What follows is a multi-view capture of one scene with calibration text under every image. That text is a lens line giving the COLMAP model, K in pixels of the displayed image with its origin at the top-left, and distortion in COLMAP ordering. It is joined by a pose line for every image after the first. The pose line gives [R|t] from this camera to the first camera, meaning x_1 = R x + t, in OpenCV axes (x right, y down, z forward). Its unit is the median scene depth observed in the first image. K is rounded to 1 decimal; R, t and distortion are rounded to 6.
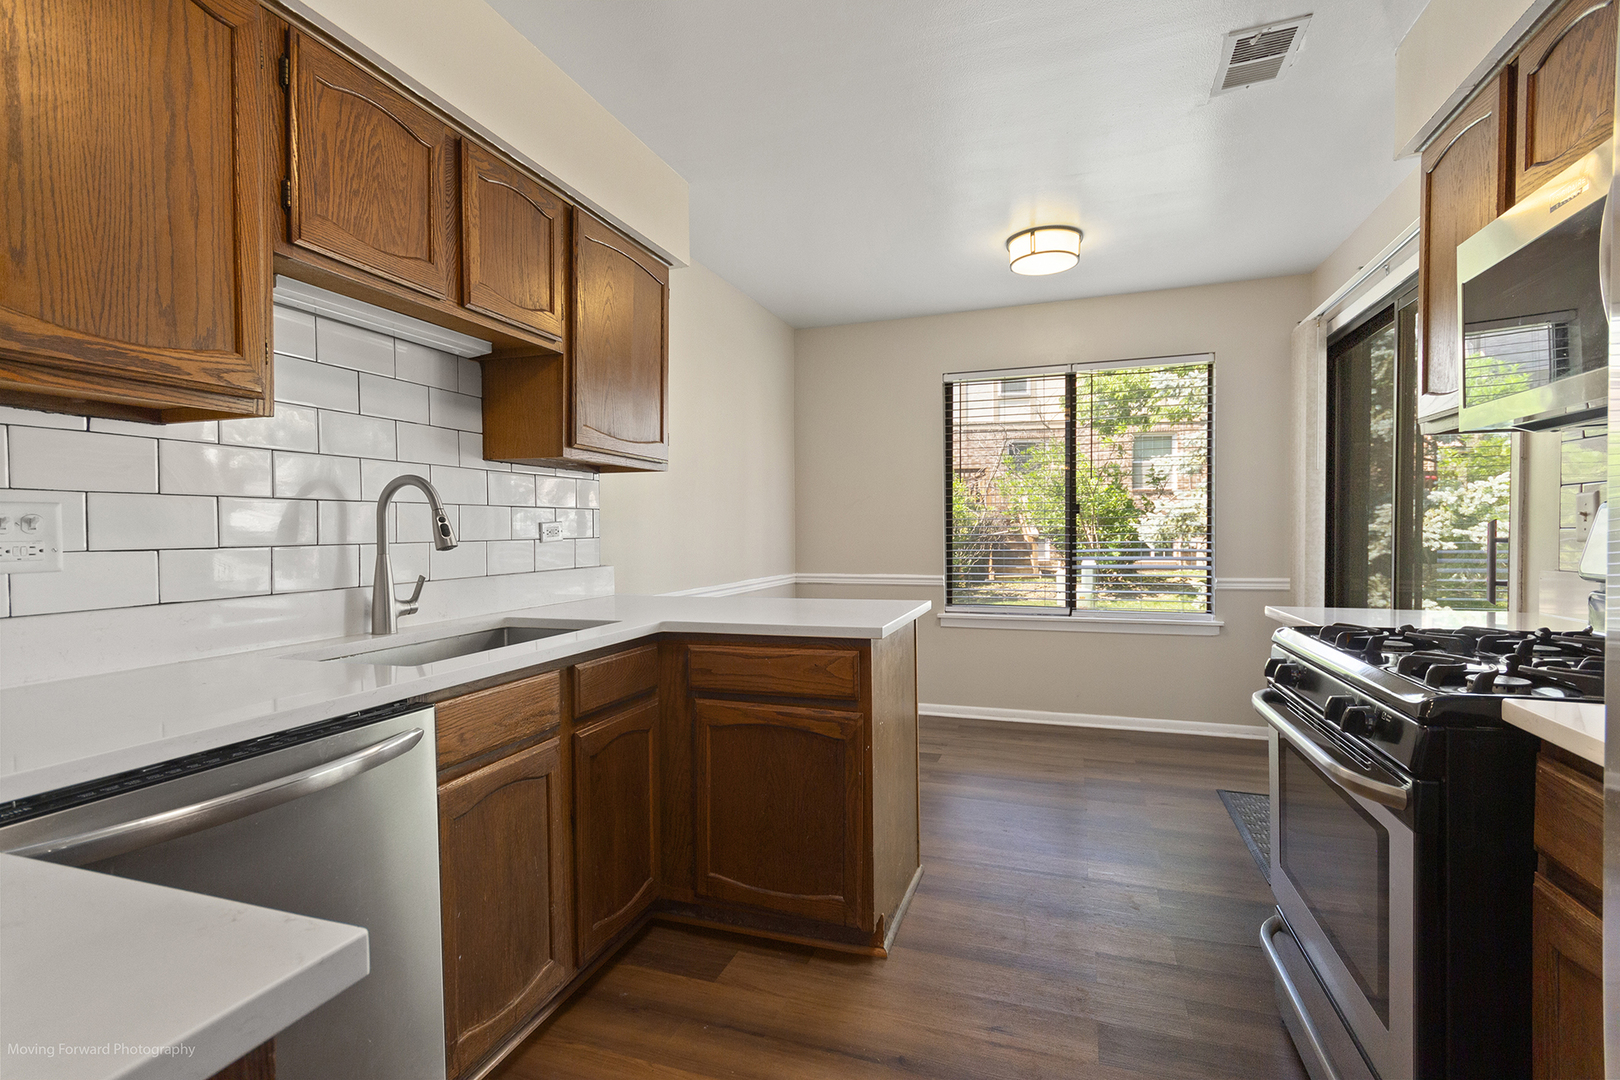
lens RADIAL K [[750.8, 0, 822.9], [0, 750.8, 555.4], [0, 0, 1]] dist [-0.002476, -0.001325]
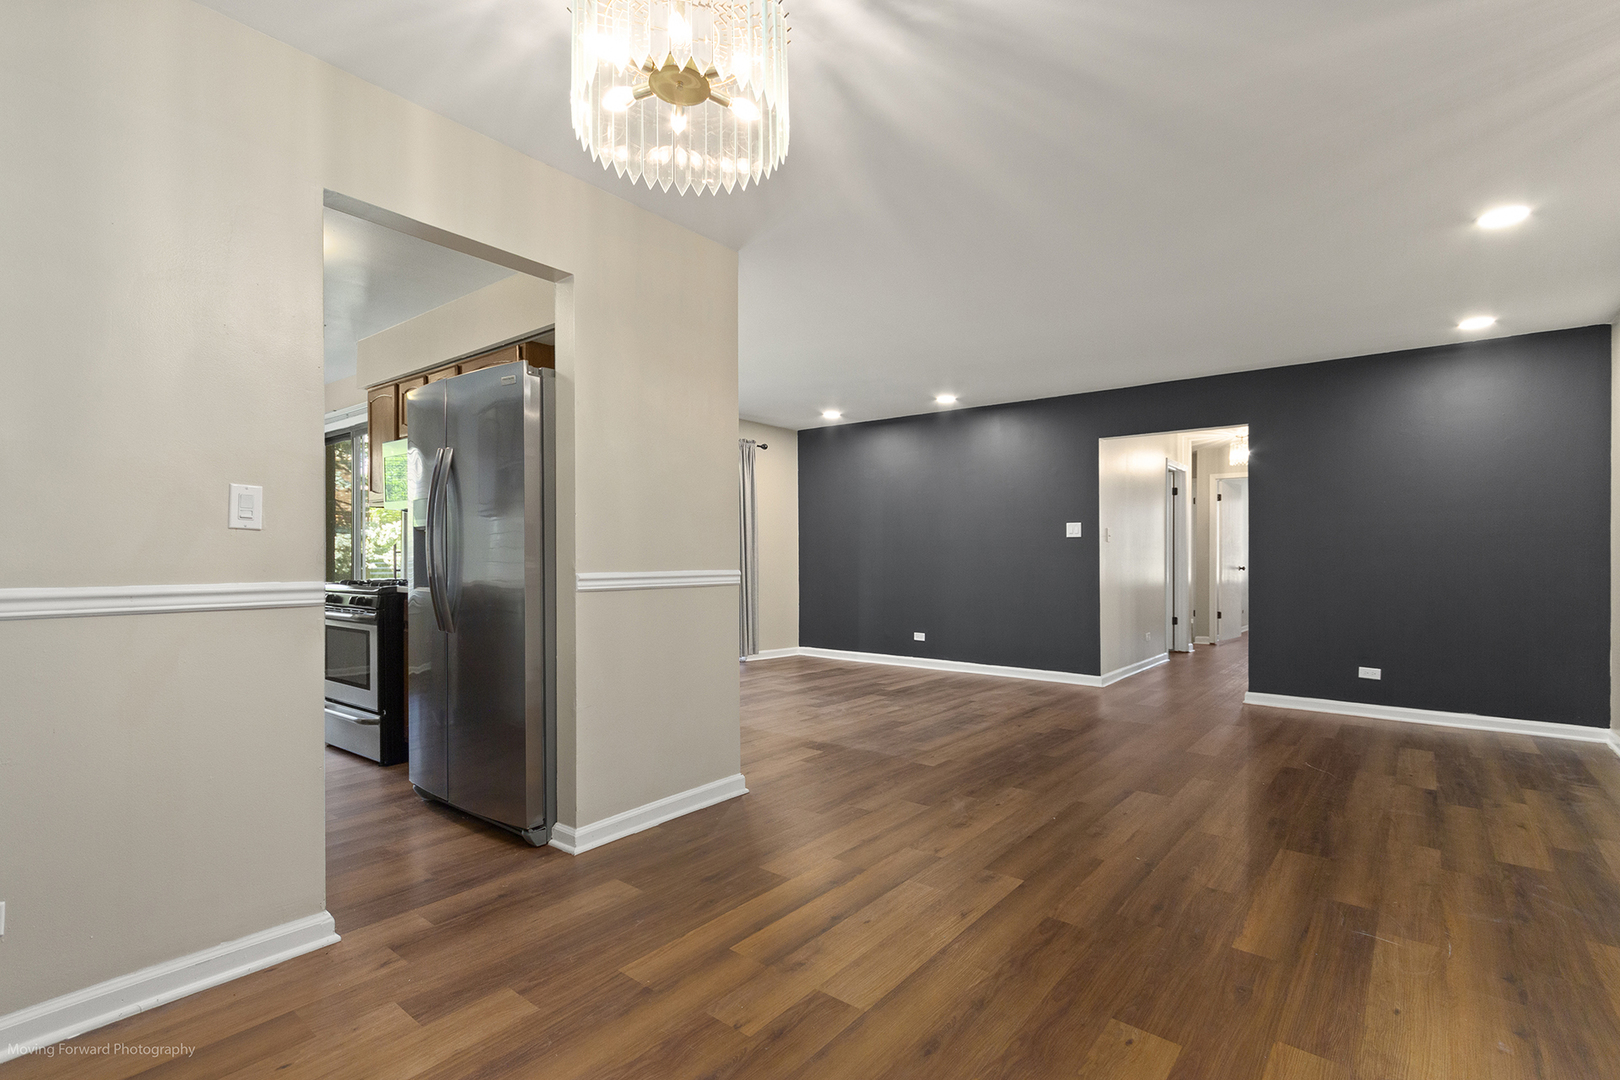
lens RADIAL K [[750.8, 0, 795.3], [0, 750.8, 555.8], [0, 0, 1]] dist [-0.002476, -0.001325]
pose [[0.345783, 0.007051, 0.938288, -1.039547], [0.035282, 0.999167, -0.020511, 0.099883], [-0.937651, 0.040197, 0.345246, -1.168037]]
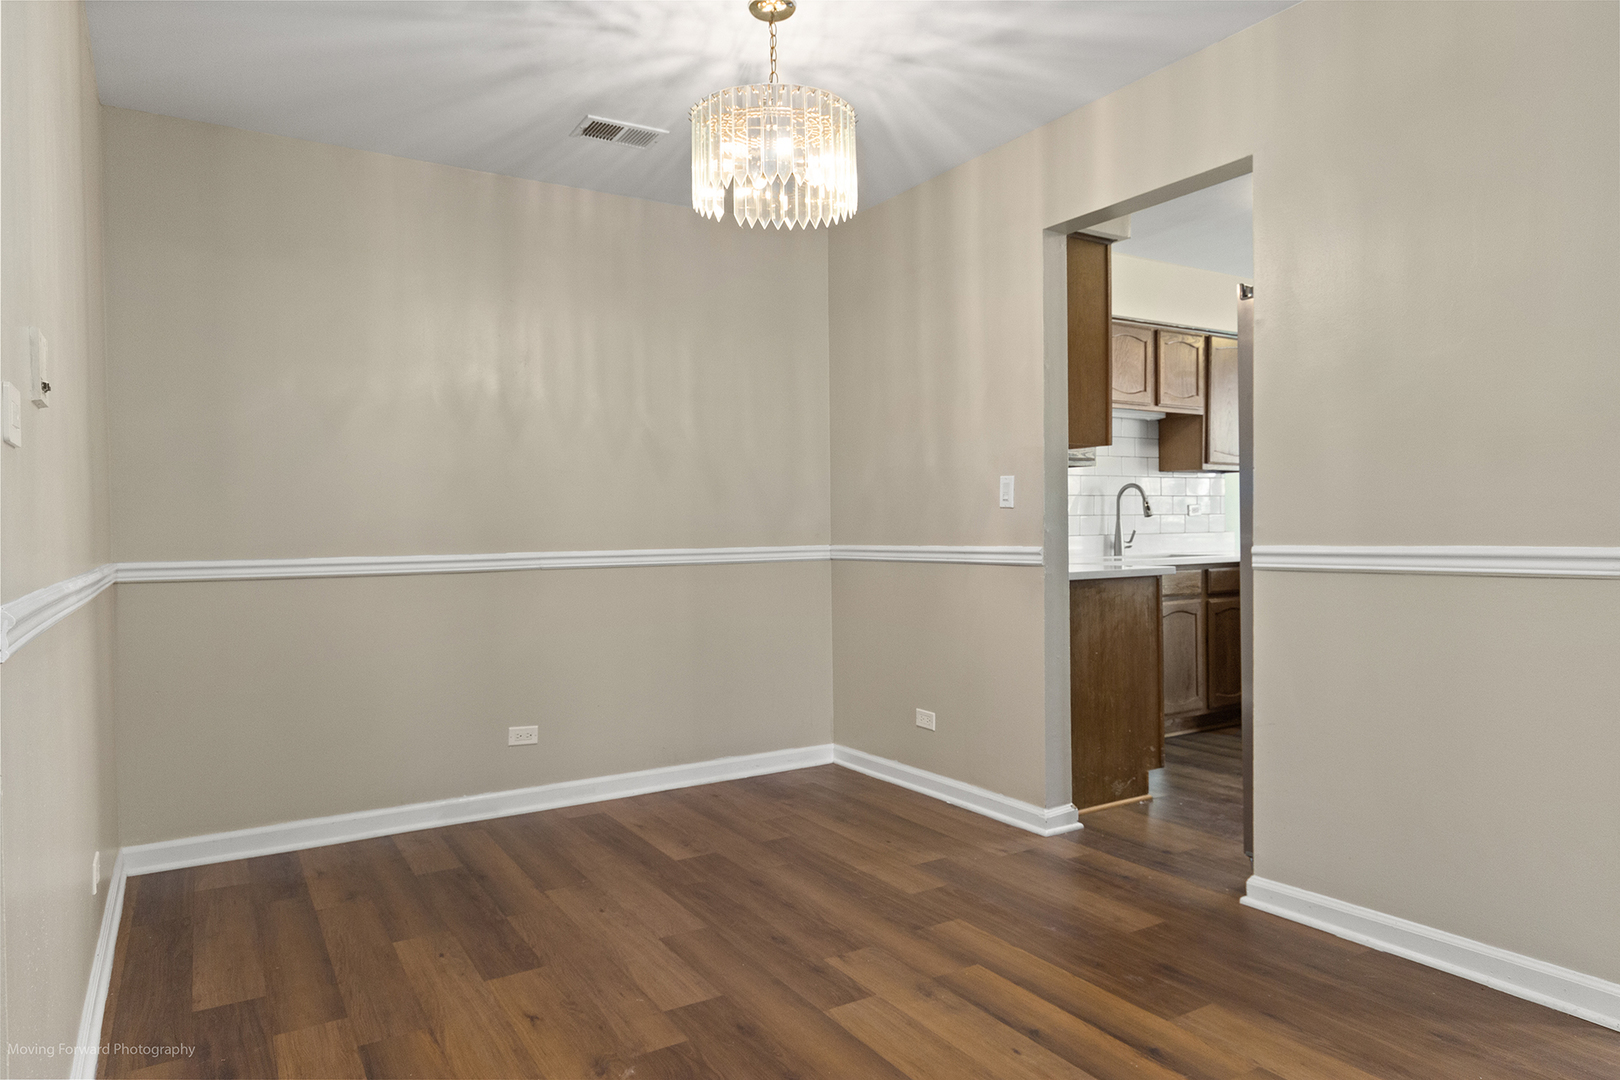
lens RADIAL K [[1014.2, 0, 817.3], [0, 1014.2, 542.8], [0, 0, 1]] dist [0.001413, -0.003125]
pose [[0.774556, 0.002642, -0.632500, 0.599981], [-0.012300, 0.999865, -0.010886, 0.108381], [0.632386, 0.016211, 0.774484, -1.838436]]
